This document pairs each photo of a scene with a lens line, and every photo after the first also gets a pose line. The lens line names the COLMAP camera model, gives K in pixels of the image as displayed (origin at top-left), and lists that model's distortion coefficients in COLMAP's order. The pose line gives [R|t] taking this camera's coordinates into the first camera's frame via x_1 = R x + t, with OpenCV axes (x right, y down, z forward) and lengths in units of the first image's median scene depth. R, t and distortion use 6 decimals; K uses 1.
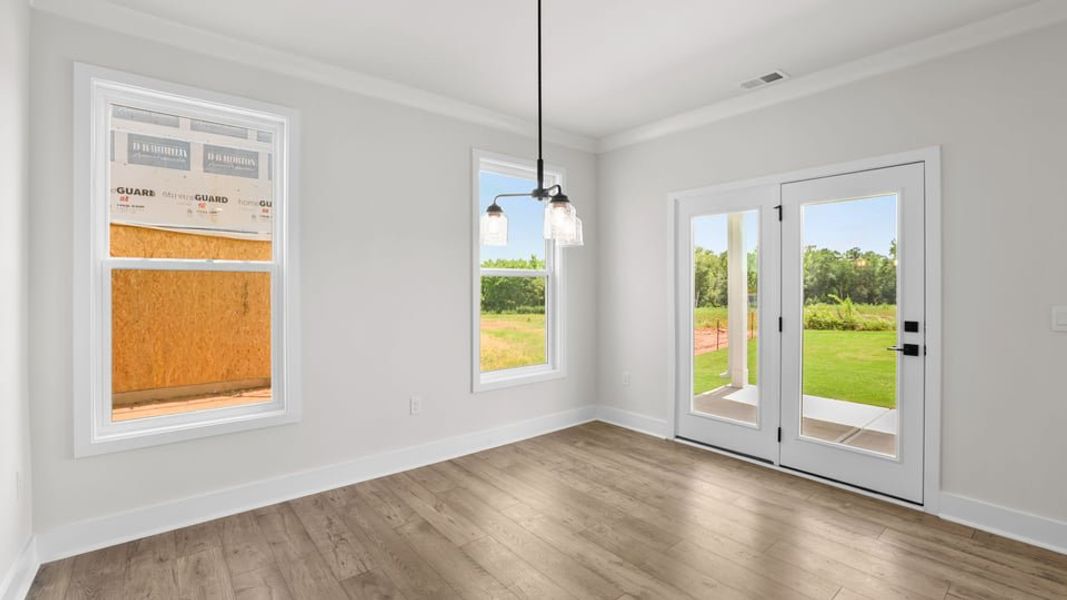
lens RADIAL K [[467.3, 0, 521.3], [0, 467.3, 287.9], [0, 0, 1]] dist [-0.044760, 0.013863]
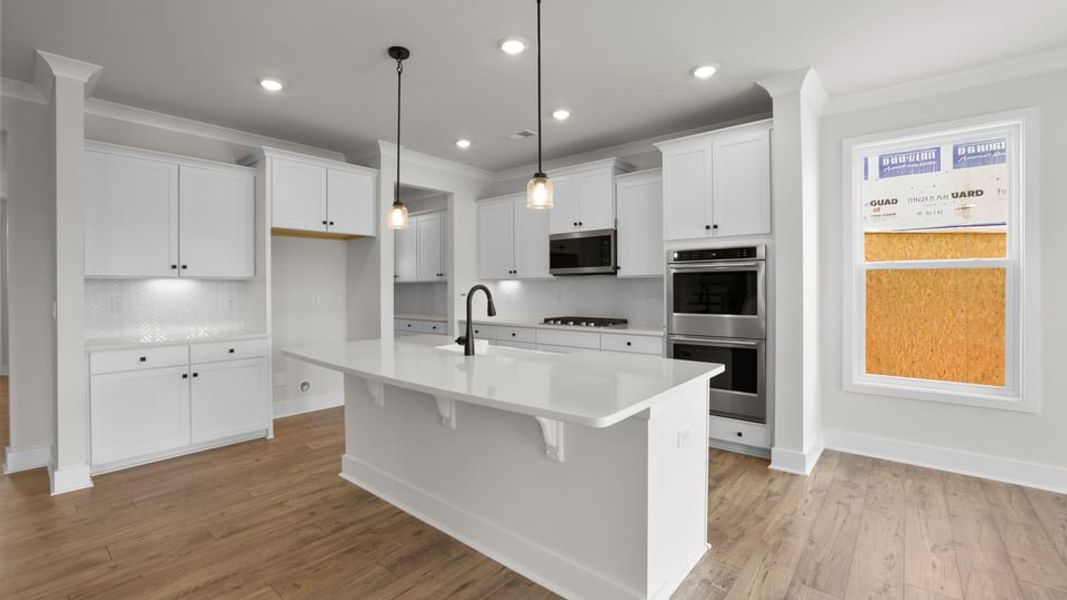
lens RADIAL K [[467.3, 0, 521.3], [0, 467.3, 287.9], [0, 0, 1]] dist [-0.044760, 0.013863]
pose [[0.188993, 0.001255, -0.981978, 0.212614], [-0.002744, 0.999996, 0.000750, 0.011656], [0.981975, 0.002553, 0.188996, -0.234184]]
